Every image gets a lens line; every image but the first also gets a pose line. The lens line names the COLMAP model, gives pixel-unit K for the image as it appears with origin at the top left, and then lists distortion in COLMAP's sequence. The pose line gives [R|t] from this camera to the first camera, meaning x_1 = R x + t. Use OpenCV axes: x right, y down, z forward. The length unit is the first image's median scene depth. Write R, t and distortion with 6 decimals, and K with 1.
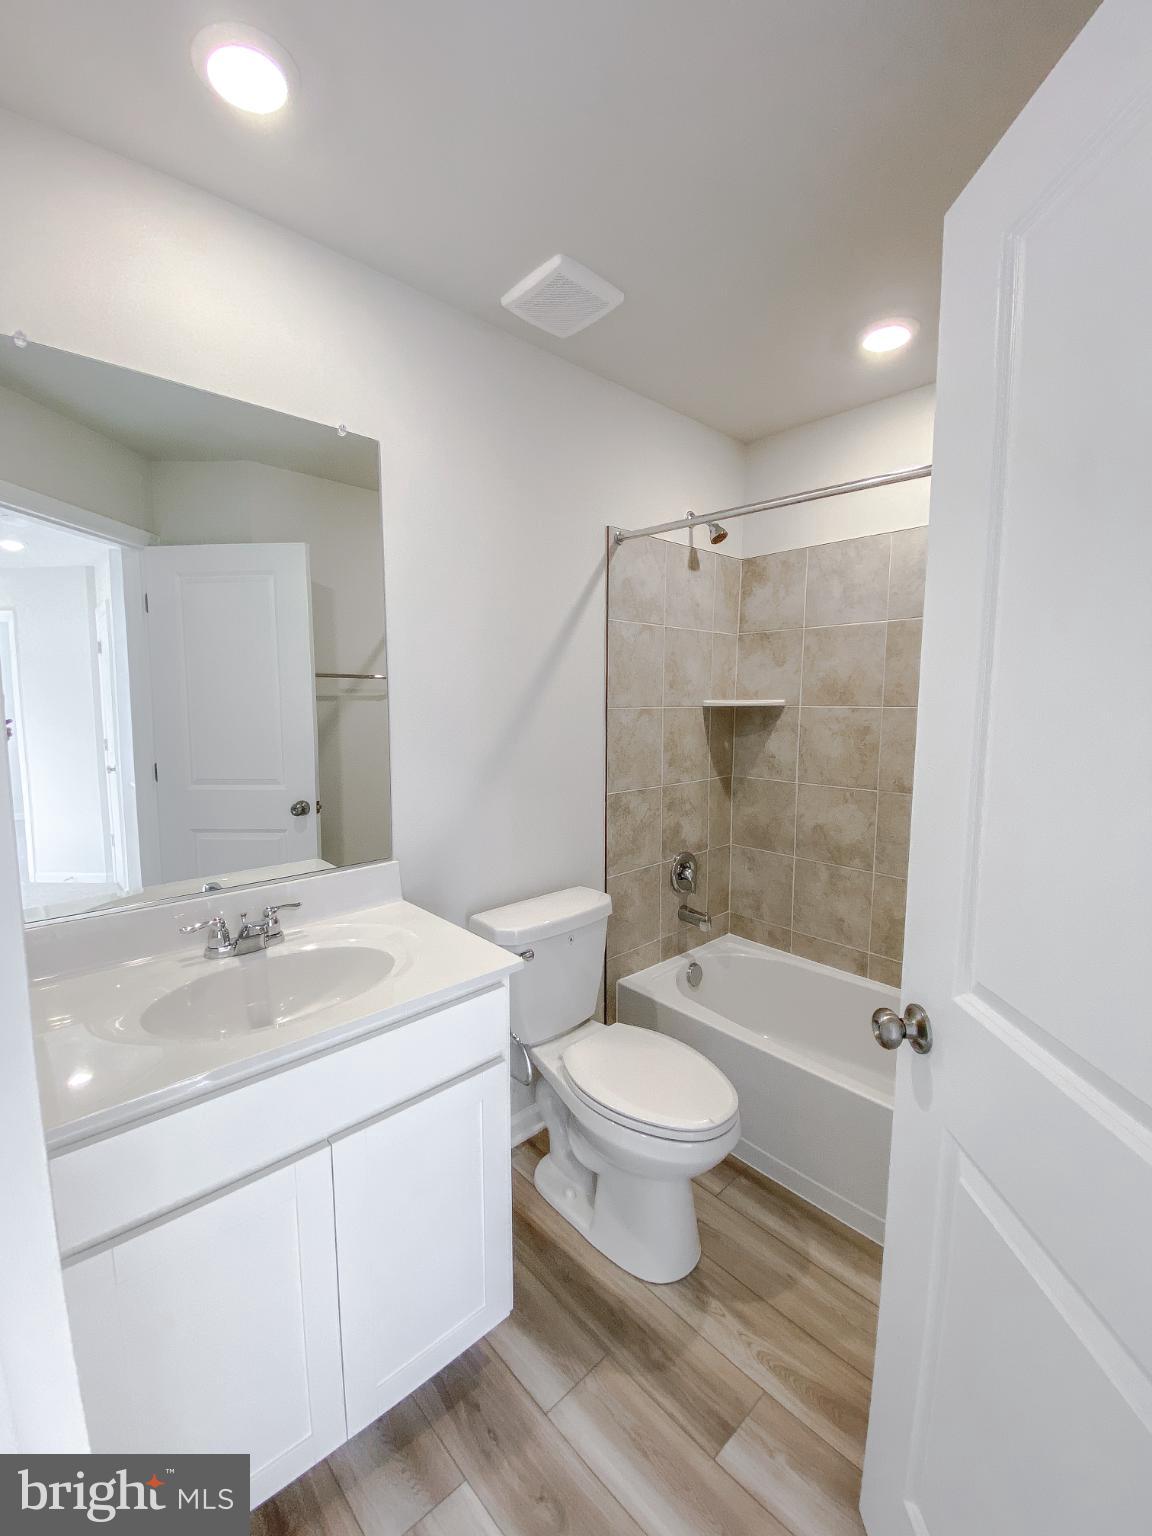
lens RADIAL K [[621.3, 0, 572.0], [0, 621.3, 759.5], [0, 0, 1]] dist [0.023288, -0.026806]
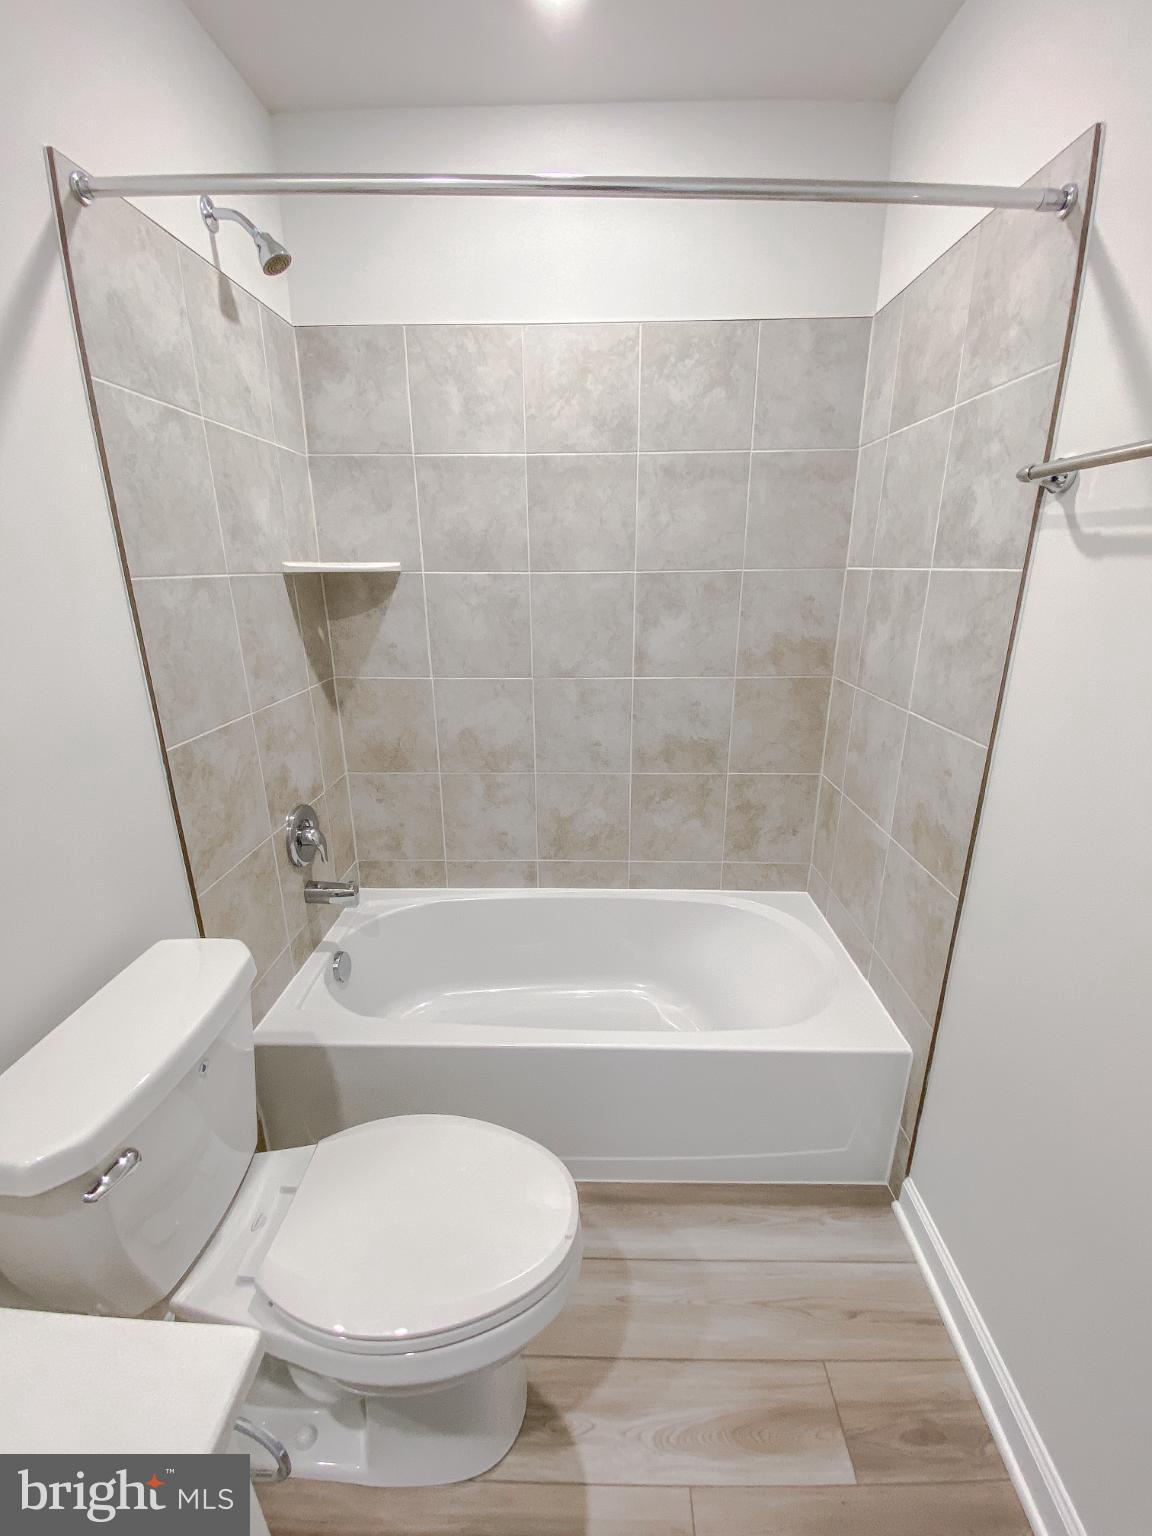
lens RADIAL K [[621.3, 0, 572.0], [0, 621.3, 759.5], [0, 0, 1]] dist [0.023288, -0.026806]
pose [[0.689160, -0.218166, 0.690987, -0.063706], [0.074866, 0.969933, 0.231570, -0.028761], [-0.720732, -0.107857, 0.684772, 0.358201]]
